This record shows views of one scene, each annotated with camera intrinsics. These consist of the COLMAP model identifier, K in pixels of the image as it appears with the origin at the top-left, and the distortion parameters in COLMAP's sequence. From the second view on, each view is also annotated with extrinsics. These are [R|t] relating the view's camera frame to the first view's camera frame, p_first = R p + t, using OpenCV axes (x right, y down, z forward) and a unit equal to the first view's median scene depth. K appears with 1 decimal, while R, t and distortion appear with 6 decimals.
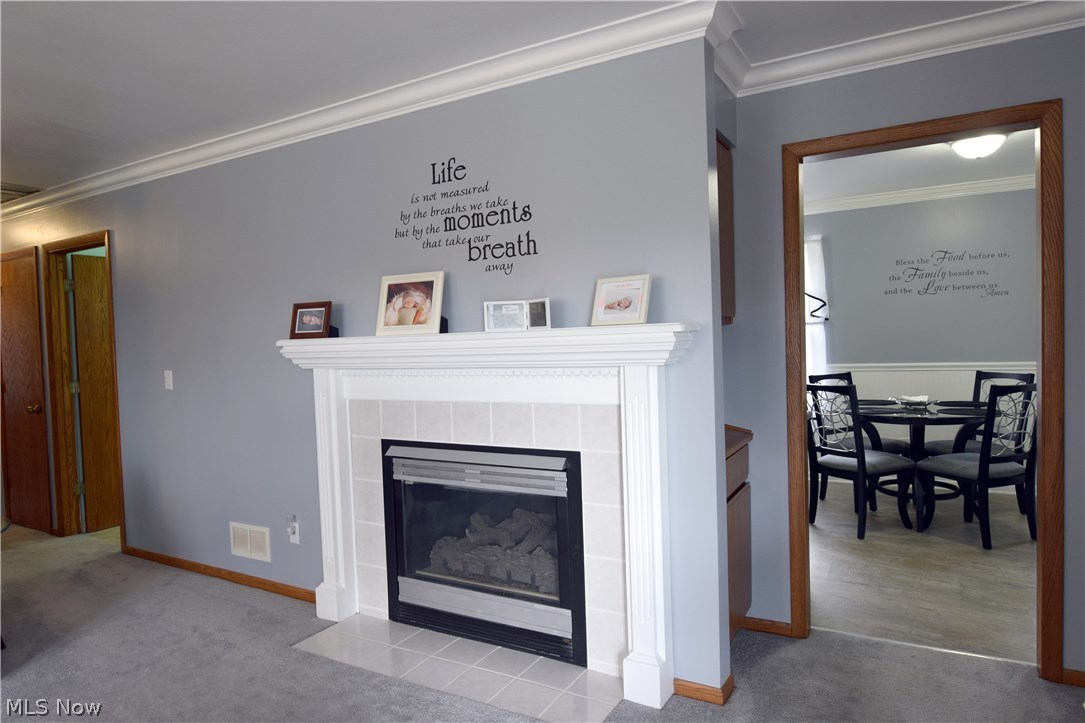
lens RADIAL K [[660.4, 0, 539.9], [0, 660.4, 360.4], [0, 0, 1]] dist [-0.013790, -0.002768]
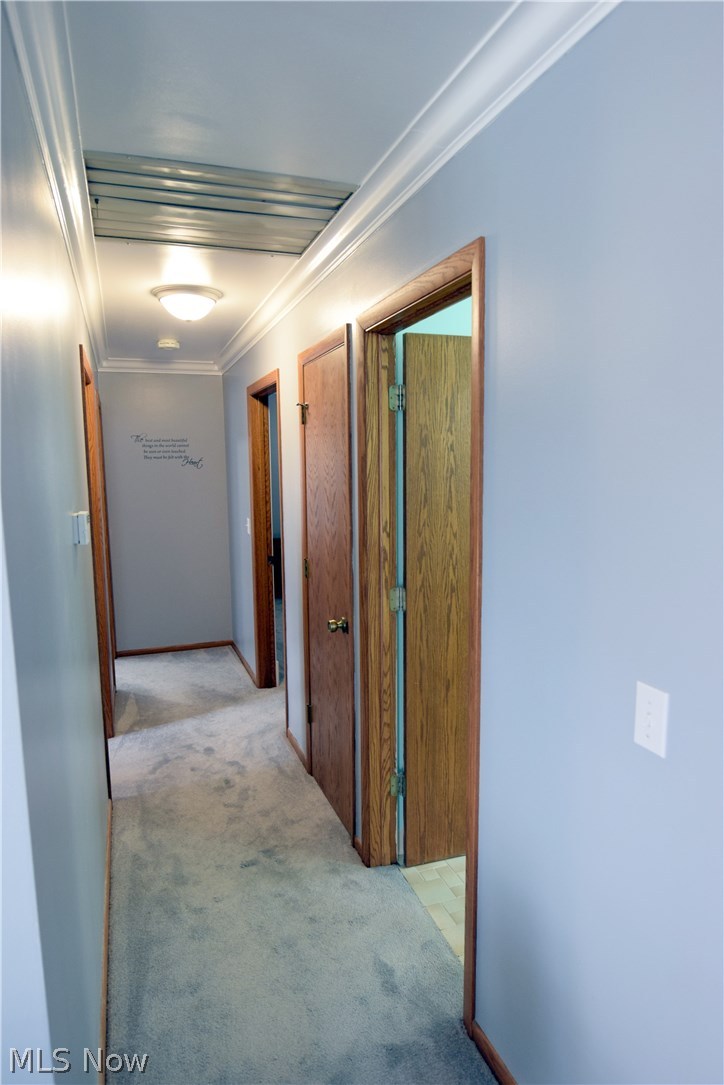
lens RADIAL K [[660.4, 0, 362.0], [0, 660.4, 542.5], [0, 0, 1]] dist [-0.013790, -0.002768]
pose [[0.764787, 0.102658, -0.636052, -0.407815], [-0.035062, 0.992393, 0.118012, -0.063786], [0.643328, -0.067952, 0.762569, 0.591135]]
